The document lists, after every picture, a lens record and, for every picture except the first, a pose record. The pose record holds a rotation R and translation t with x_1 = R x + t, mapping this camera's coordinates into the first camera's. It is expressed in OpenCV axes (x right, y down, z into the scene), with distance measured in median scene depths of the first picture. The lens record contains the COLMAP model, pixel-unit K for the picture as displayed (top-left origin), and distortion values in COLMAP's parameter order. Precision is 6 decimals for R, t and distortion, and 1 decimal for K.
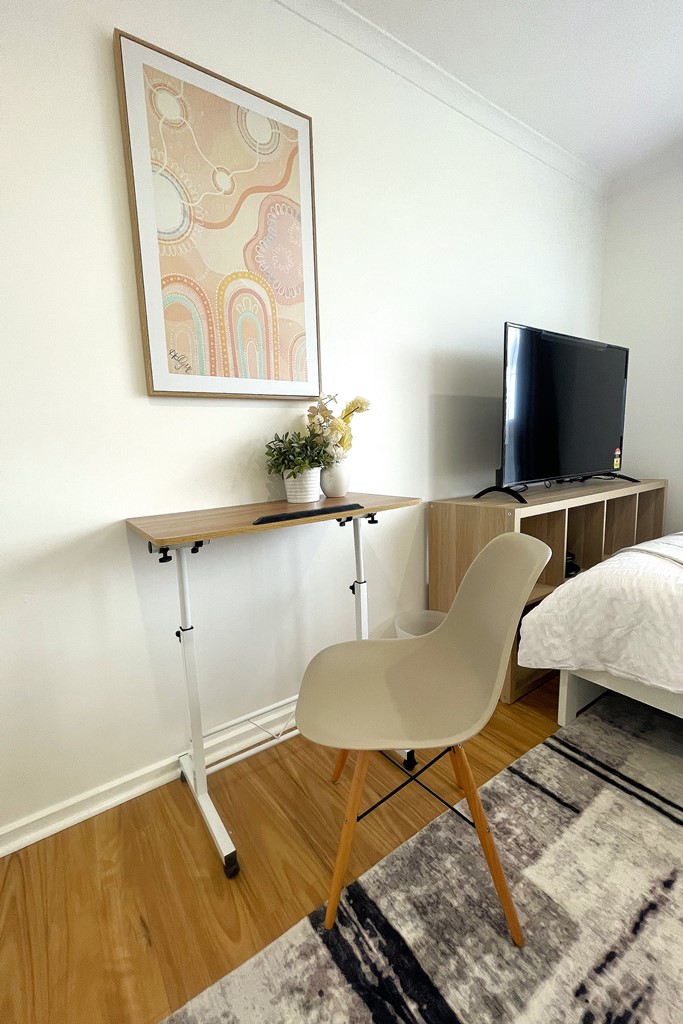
lens RADIAL K [[412.9, 0, 293.0], [0, 412.9, 503.3], [0, 0, 1]] dist [-0.006890, 0.001911]
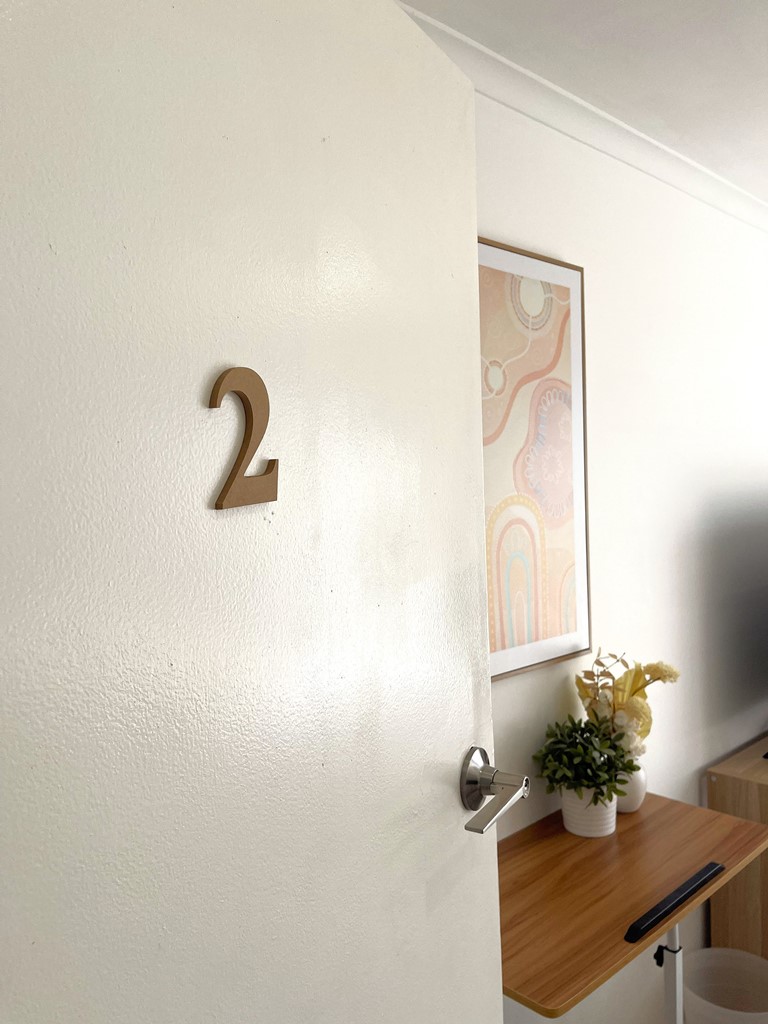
lens RADIAL K [[773.4, 0, 379.7], [0, 773.4, 511.8], [0, 0, 1]] dist [0.063507, -0.091741]
pose [[0.981413, 0.000661, 0.191905, -0.557412], [0.022515, 0.992691, -0.118561, -0.375399], [-0.190581, 0.120678, 0.974226, -0.185876]]
